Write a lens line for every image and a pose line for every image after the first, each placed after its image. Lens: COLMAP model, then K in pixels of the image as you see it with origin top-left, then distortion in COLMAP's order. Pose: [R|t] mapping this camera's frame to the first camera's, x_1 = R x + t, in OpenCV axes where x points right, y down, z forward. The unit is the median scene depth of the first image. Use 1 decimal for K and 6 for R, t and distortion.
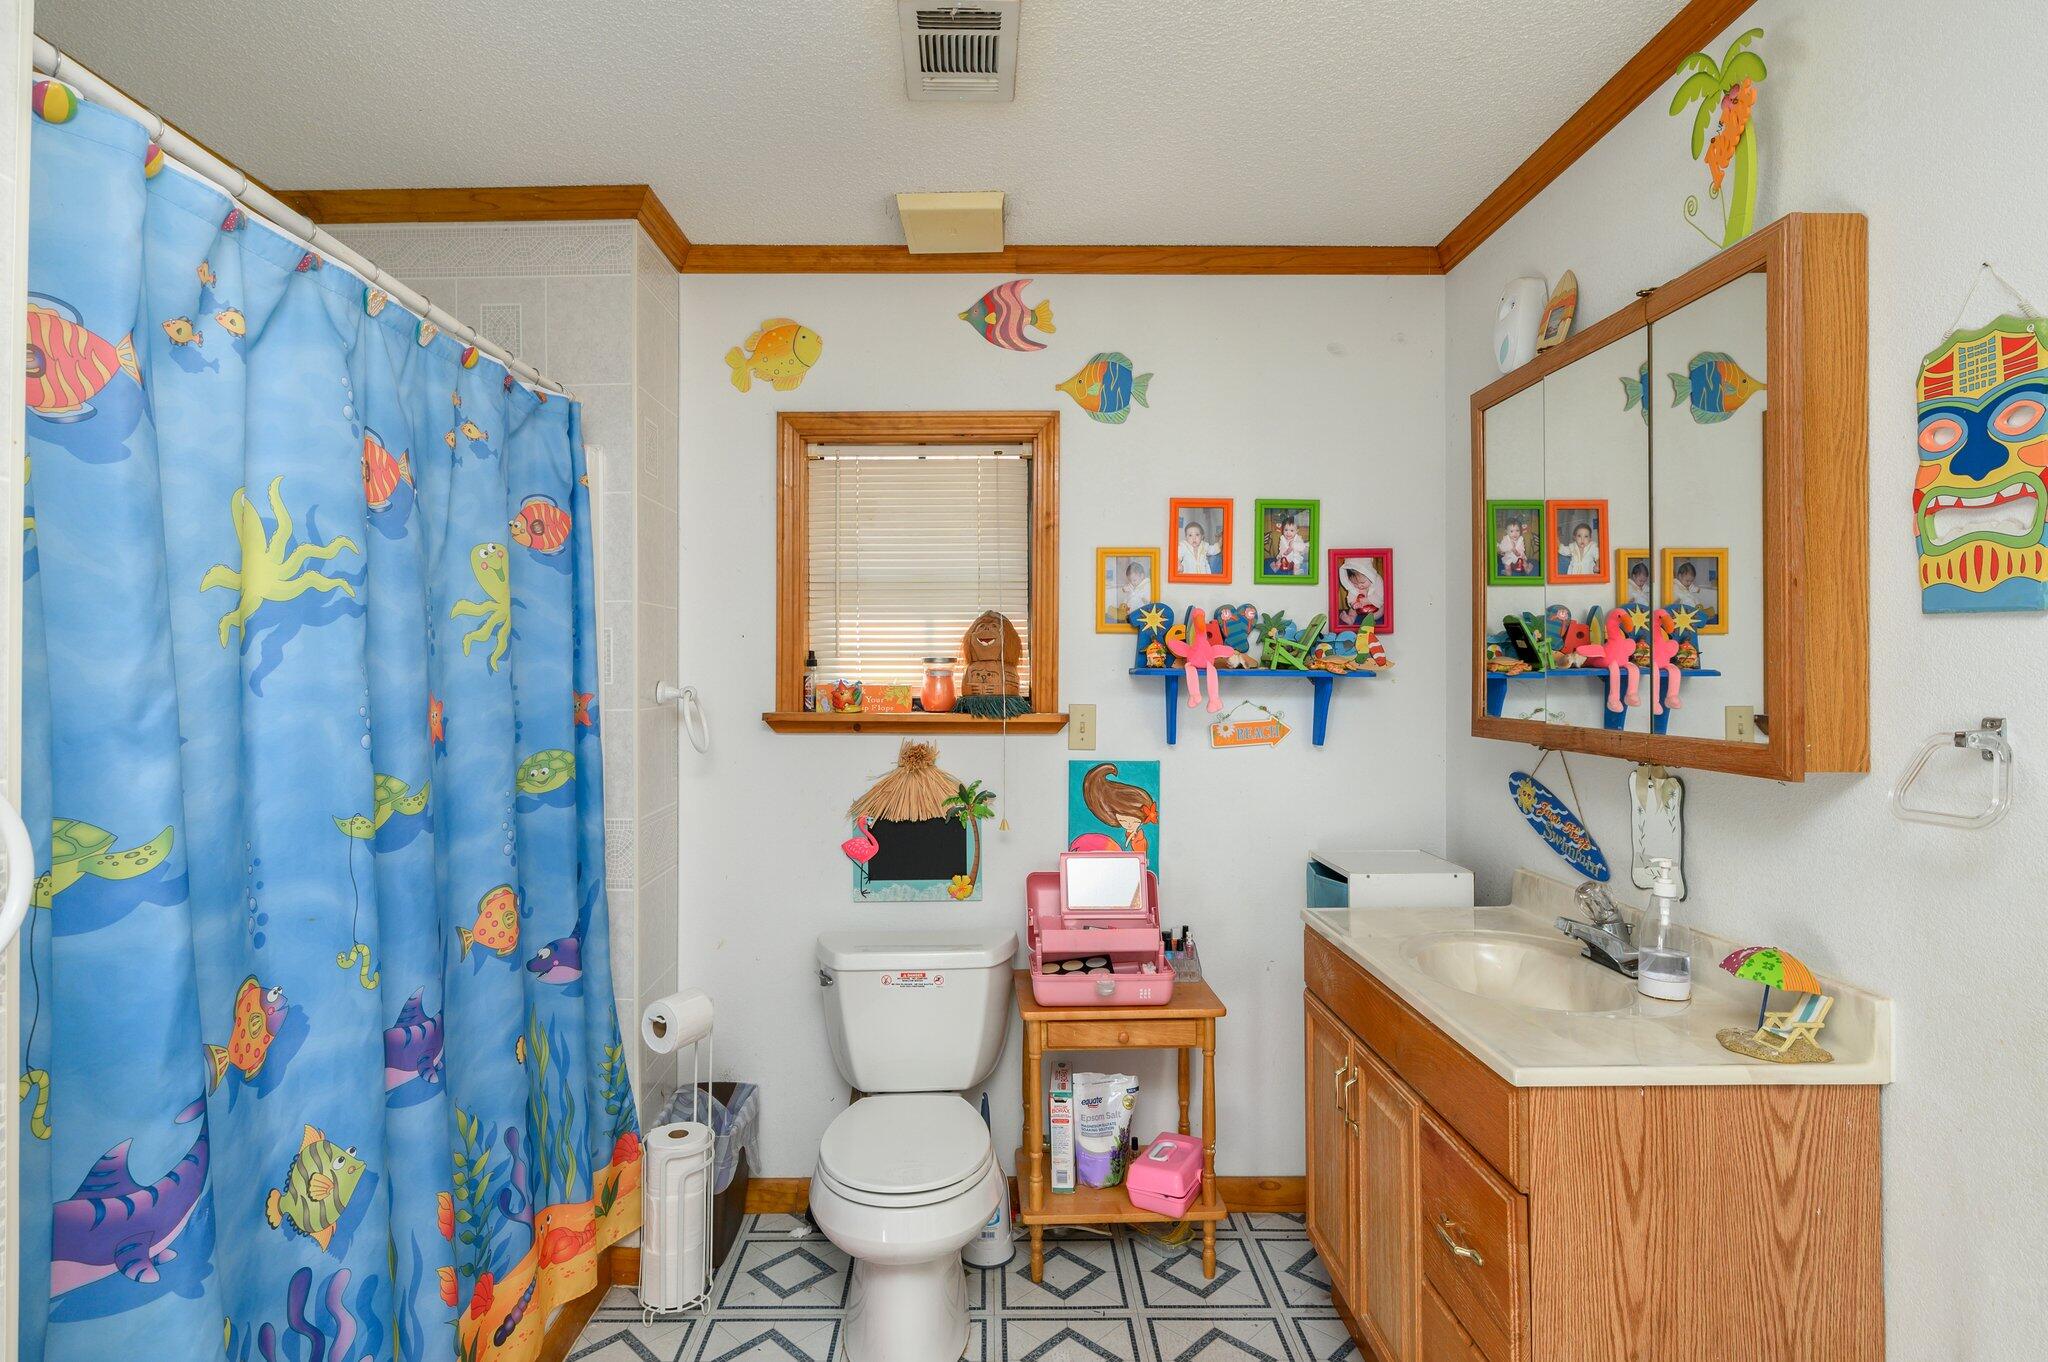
lens RADIAL K [[1073.7, 0, 1020.2], [0, 1073.7, 663.5], [0, 0, 1]] dist [0.000572, -0.000165]
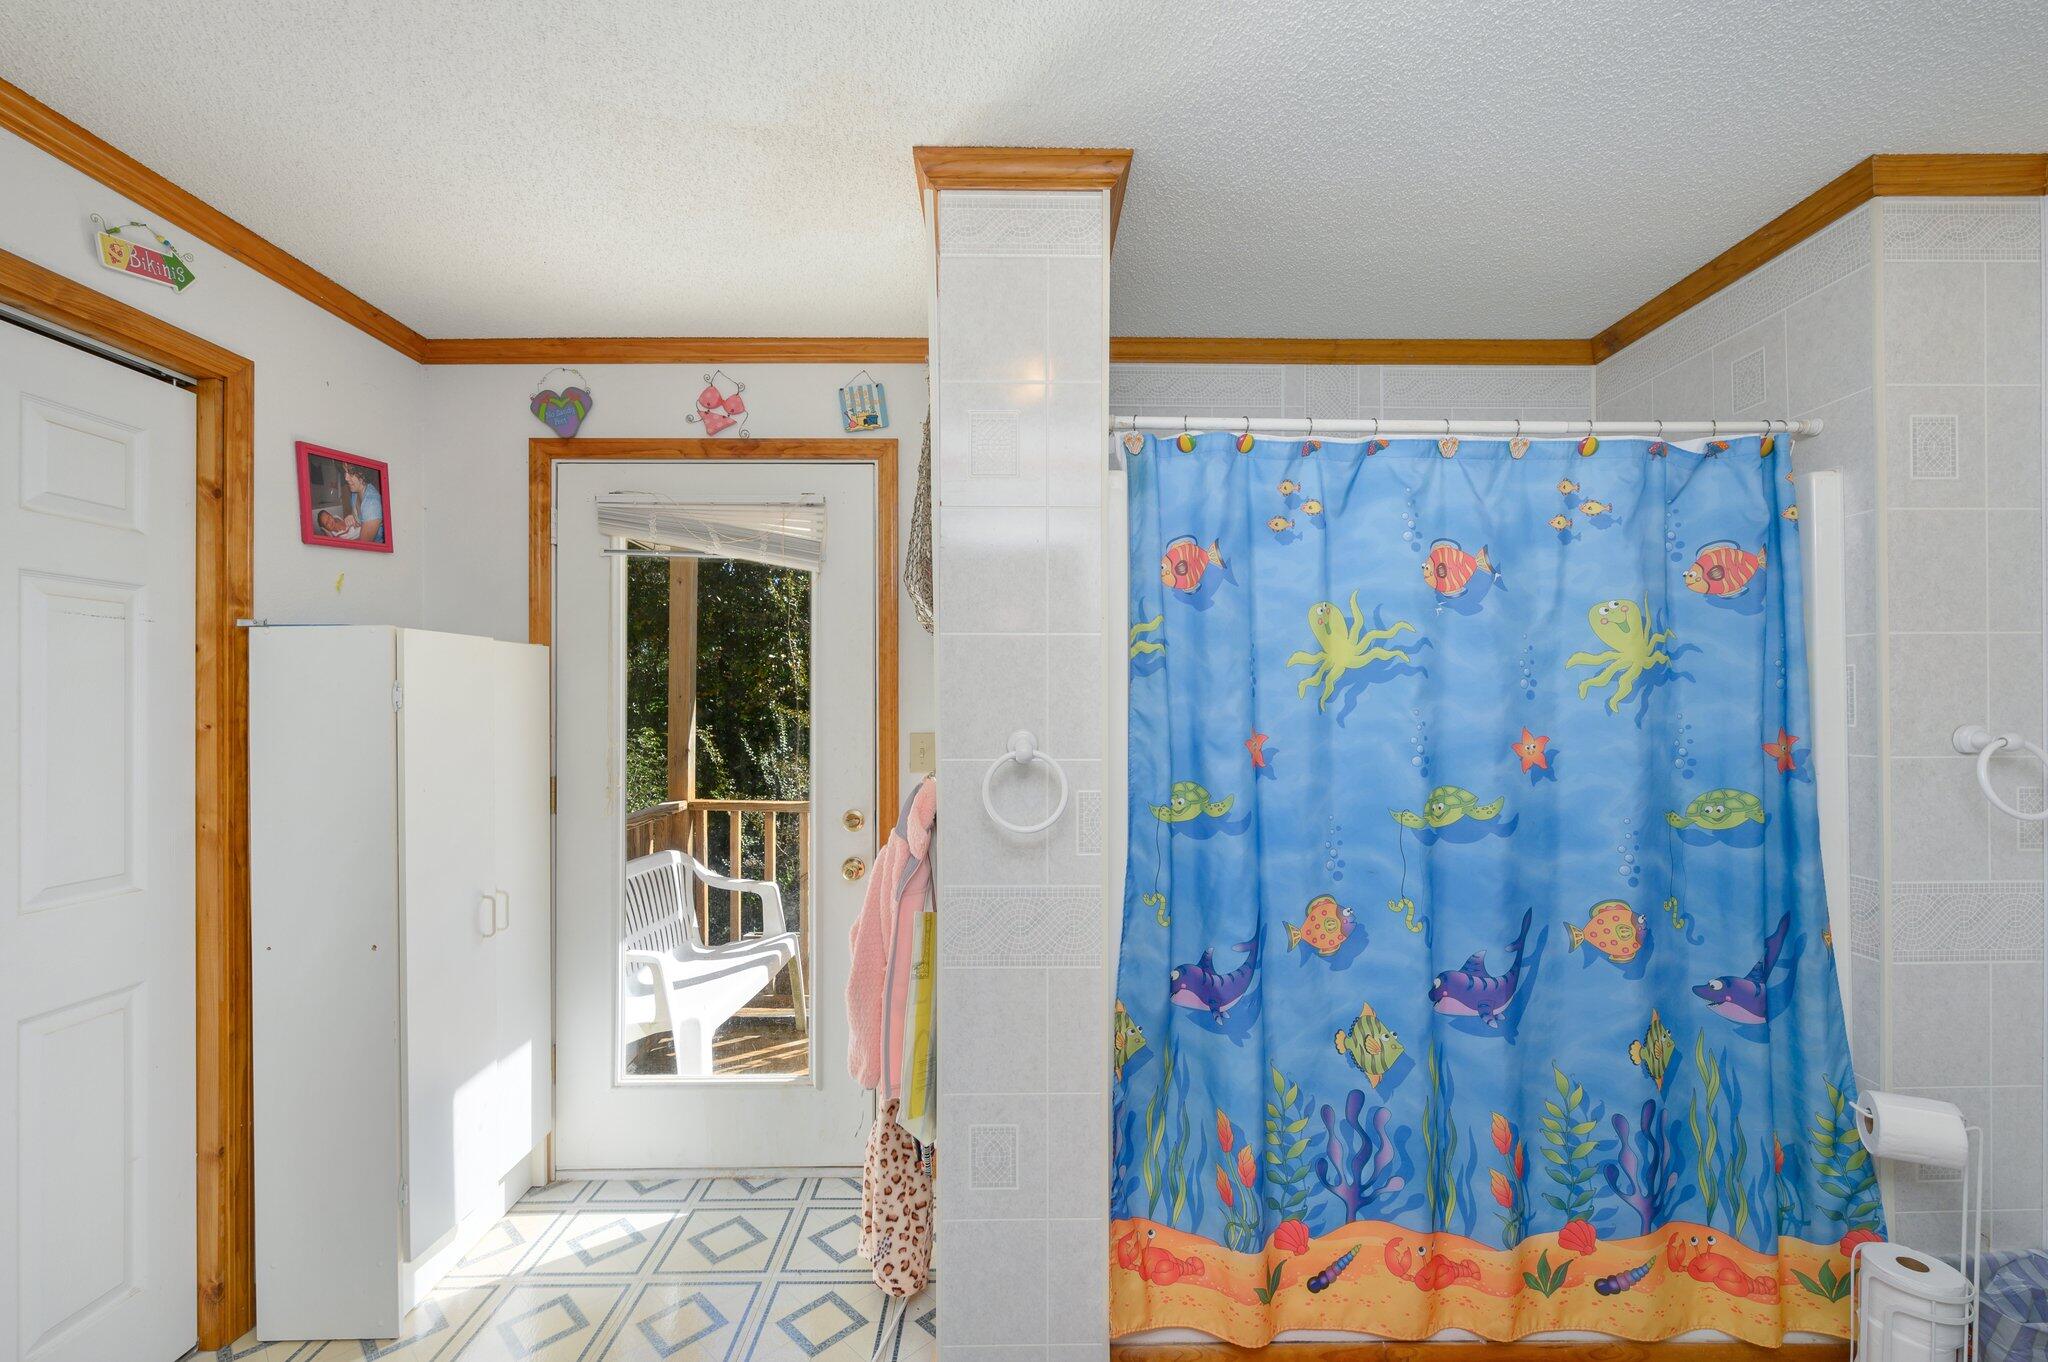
lens RADIAL K [[901.7, 0, 1021.8], [0, 901.7, 700.4], [0, 0, 1]] dist [-0.000769, -0.000152]
pose [[-0.018083, 0.003673, -0.999830, 0.620386], [0.008202, 0.999960, 0.003525, -0.018078], [0.999803, -0.008137, -0.018112, 0.495832]]
